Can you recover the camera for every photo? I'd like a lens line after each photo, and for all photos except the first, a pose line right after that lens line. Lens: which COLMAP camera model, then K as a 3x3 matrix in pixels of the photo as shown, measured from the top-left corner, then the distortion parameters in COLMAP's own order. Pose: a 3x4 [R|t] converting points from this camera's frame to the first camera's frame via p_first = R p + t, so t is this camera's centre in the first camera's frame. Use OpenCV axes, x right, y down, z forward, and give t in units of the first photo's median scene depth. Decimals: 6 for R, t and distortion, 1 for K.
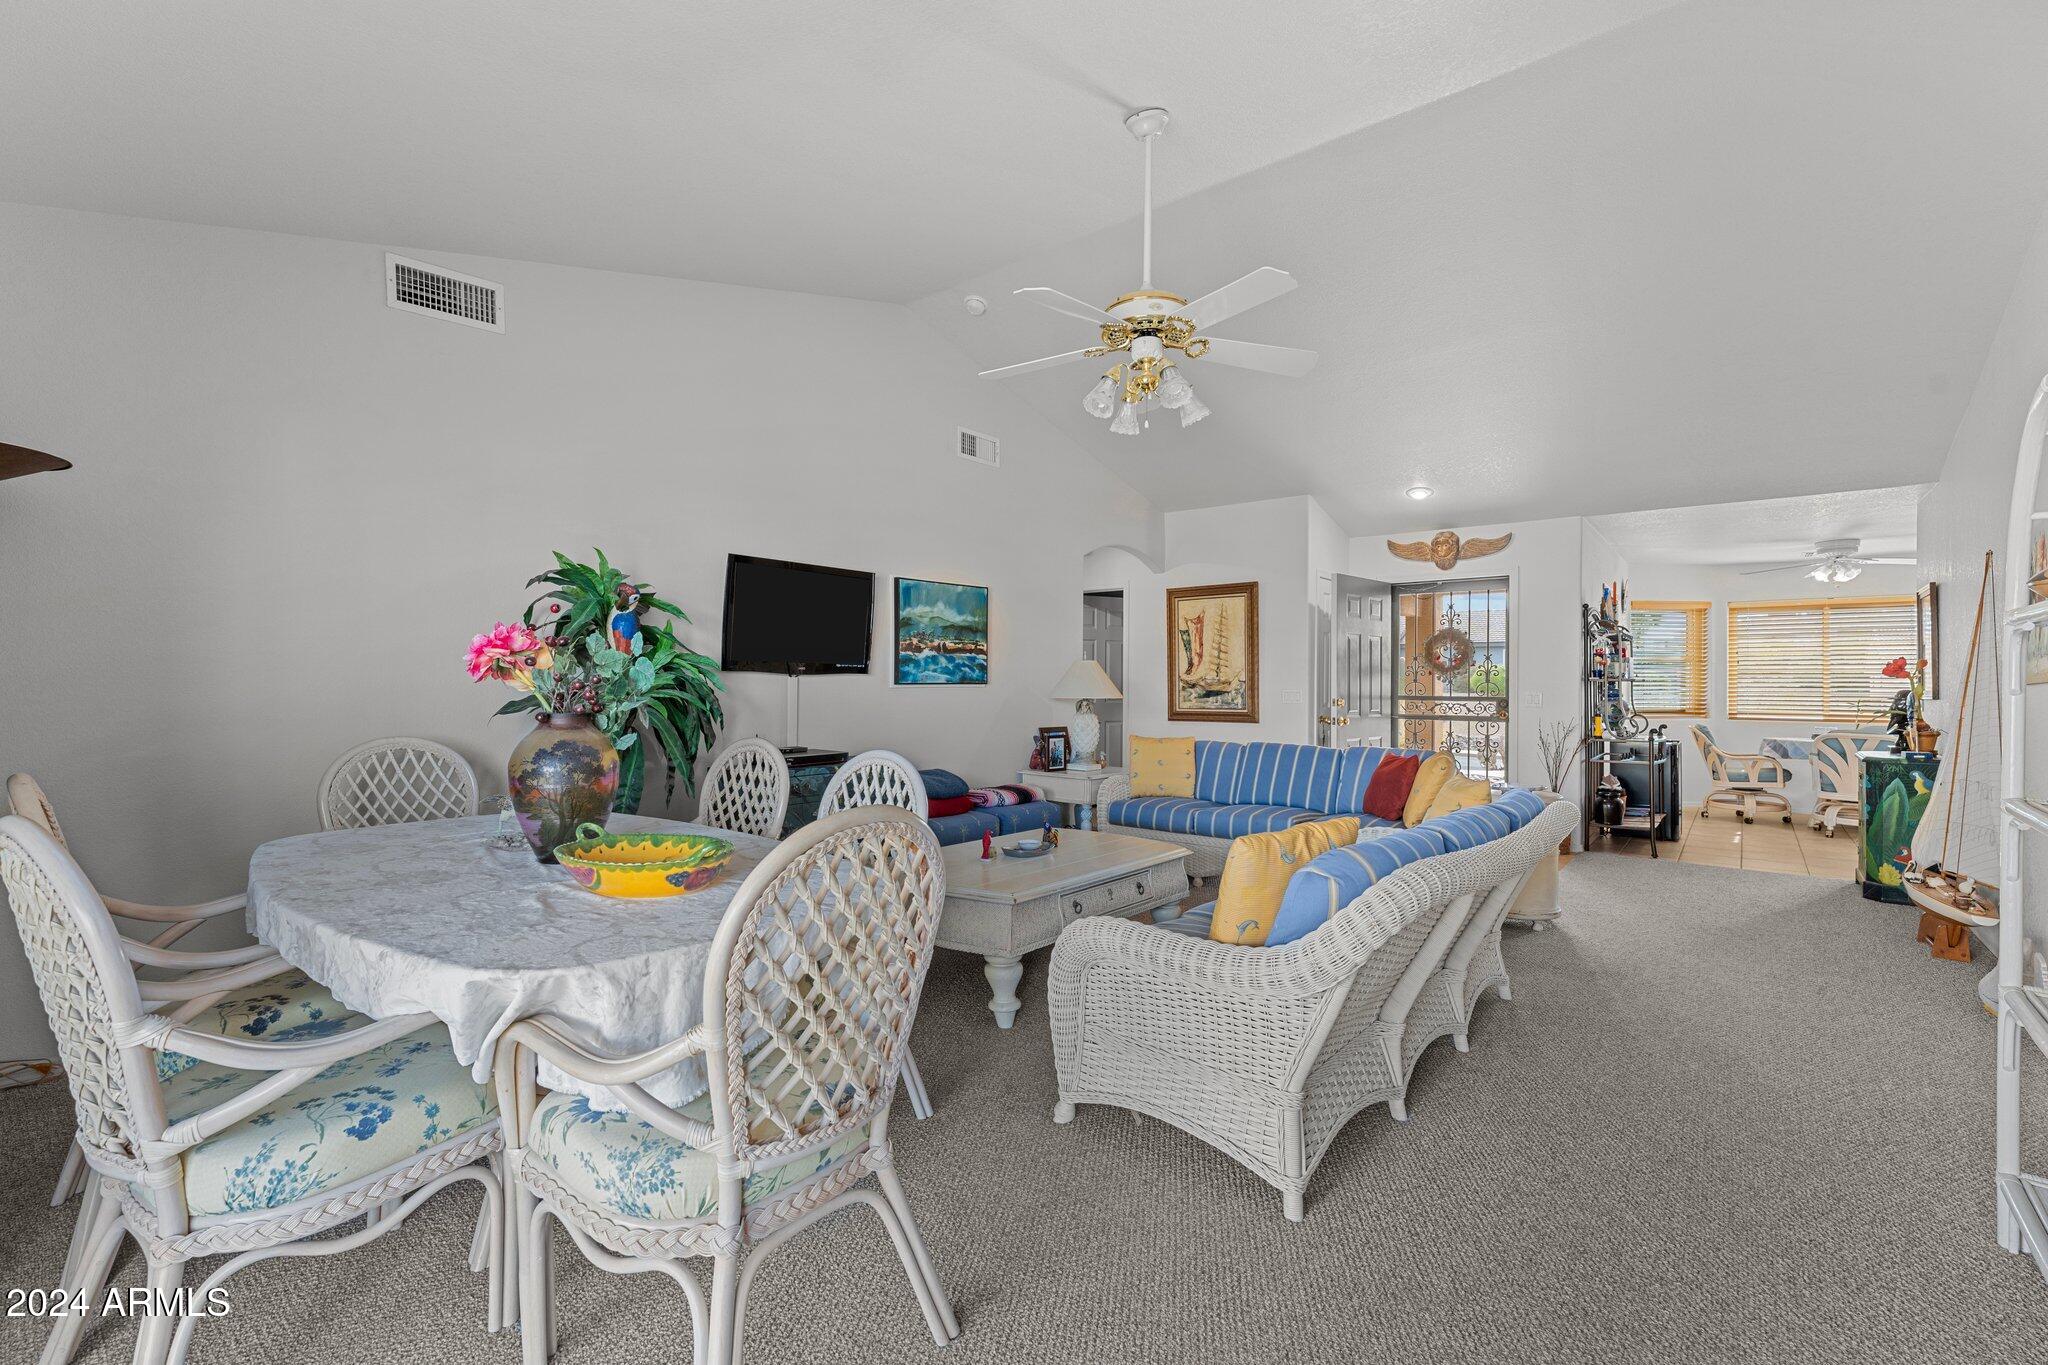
lens RADIAL K [[872.9, 0, 1025.7], [0, 872.9, 680.3], [0, 0, 1]] dist [-0.001448, -0.000069]
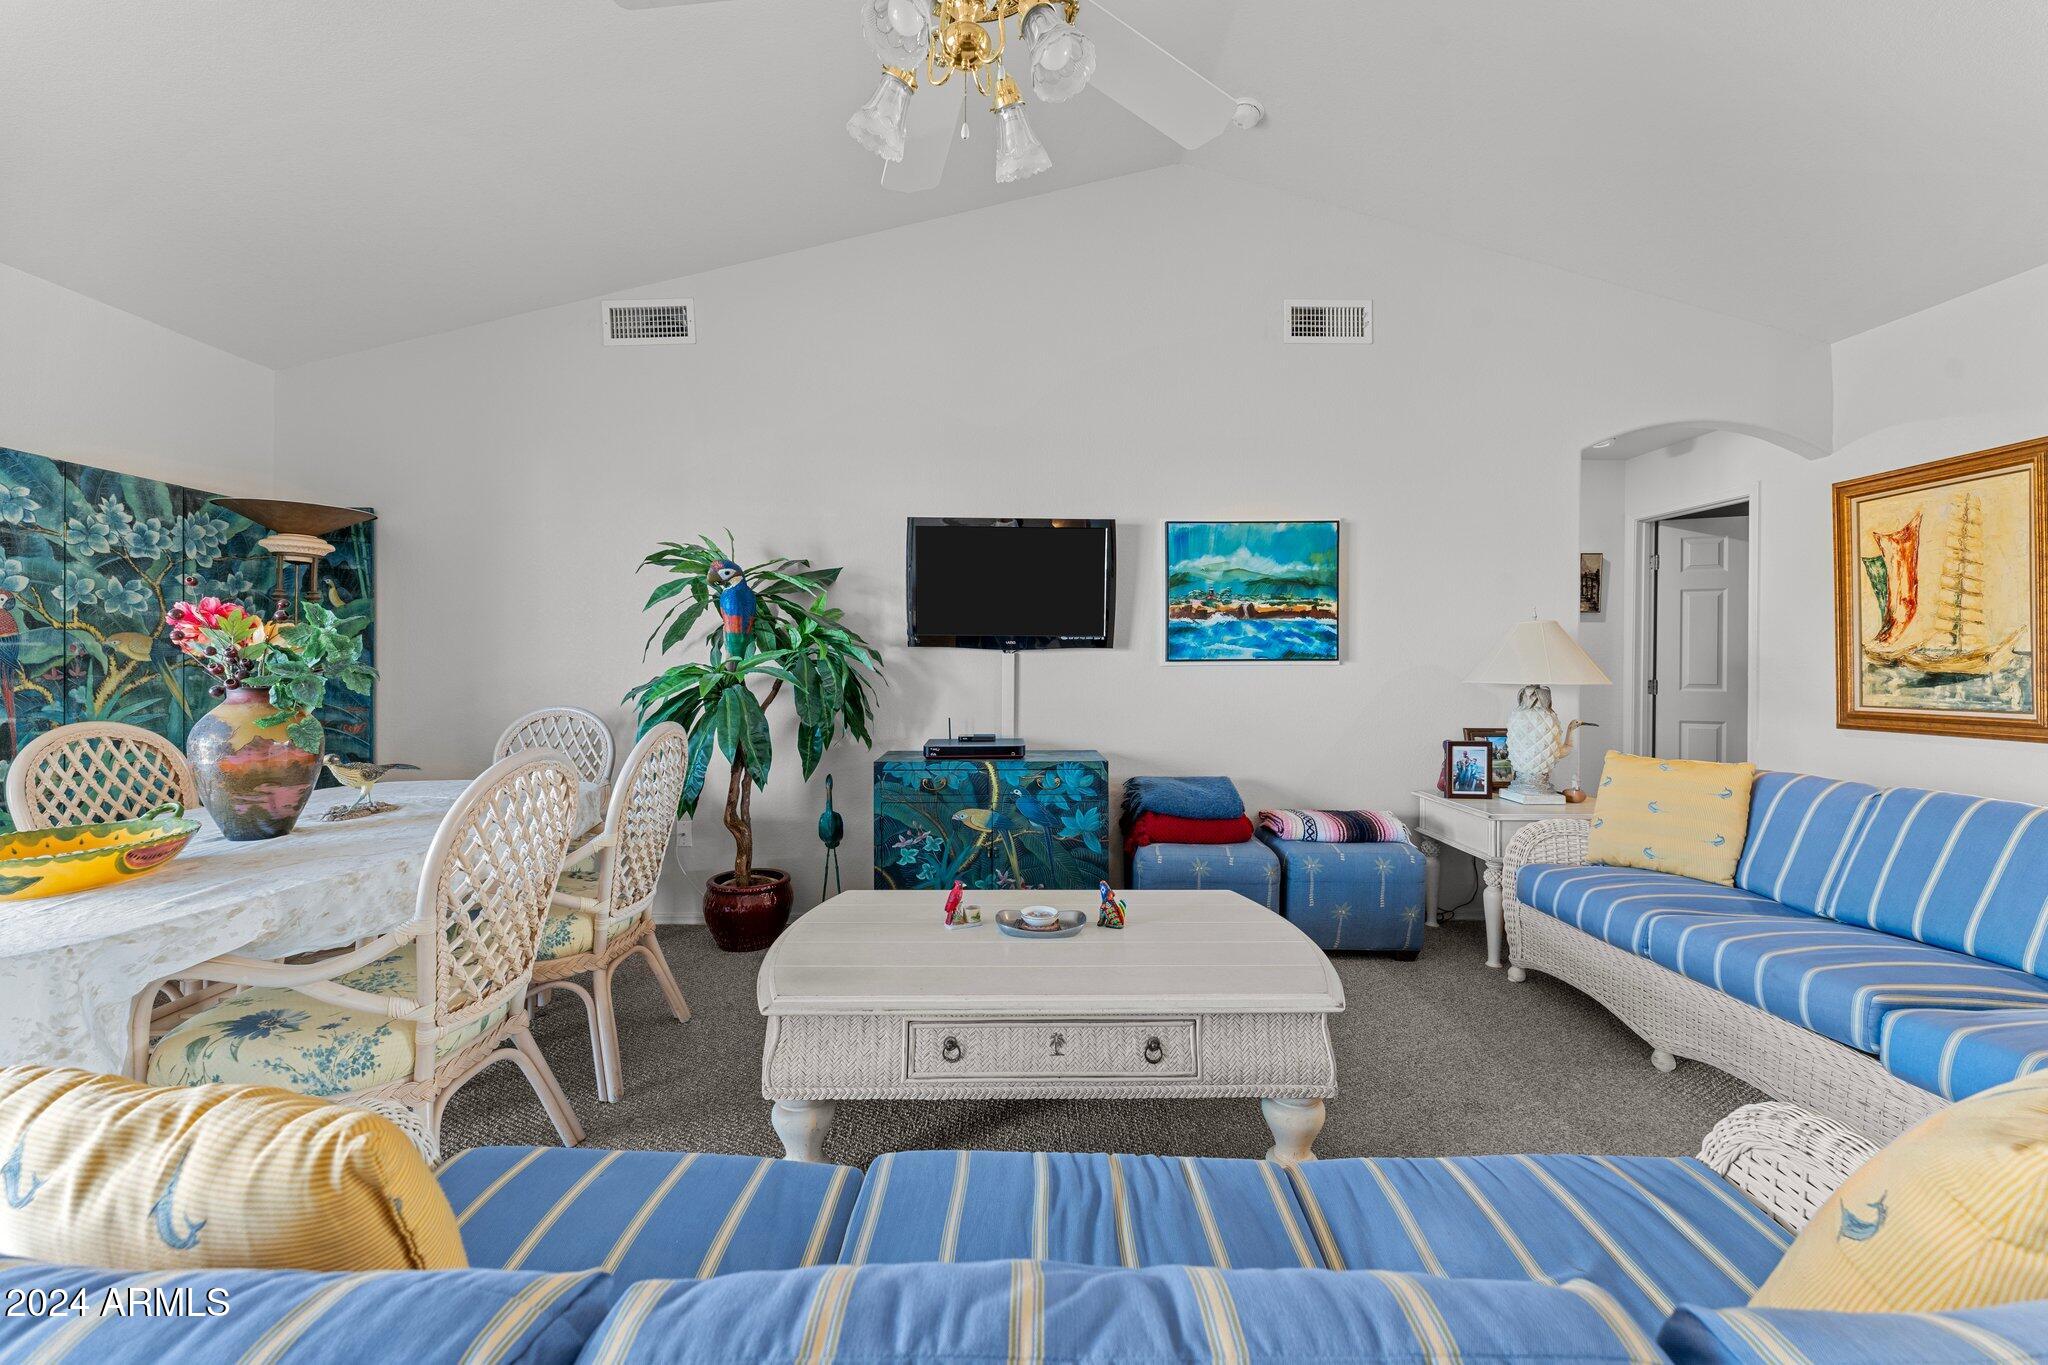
lens RADIAL K [[825.9, 0, 1014.2], [0, 825.9, 665.8], [0, 0, 1]] dist [-0.001523, 0.000003]
pose [[0.663636, -0.000172, -0.748056, 0.286705], [0.004565, 0.999982, 0.003819, 0.004859], [0.748042, -0.005949, 0.663625, 0.390589]]
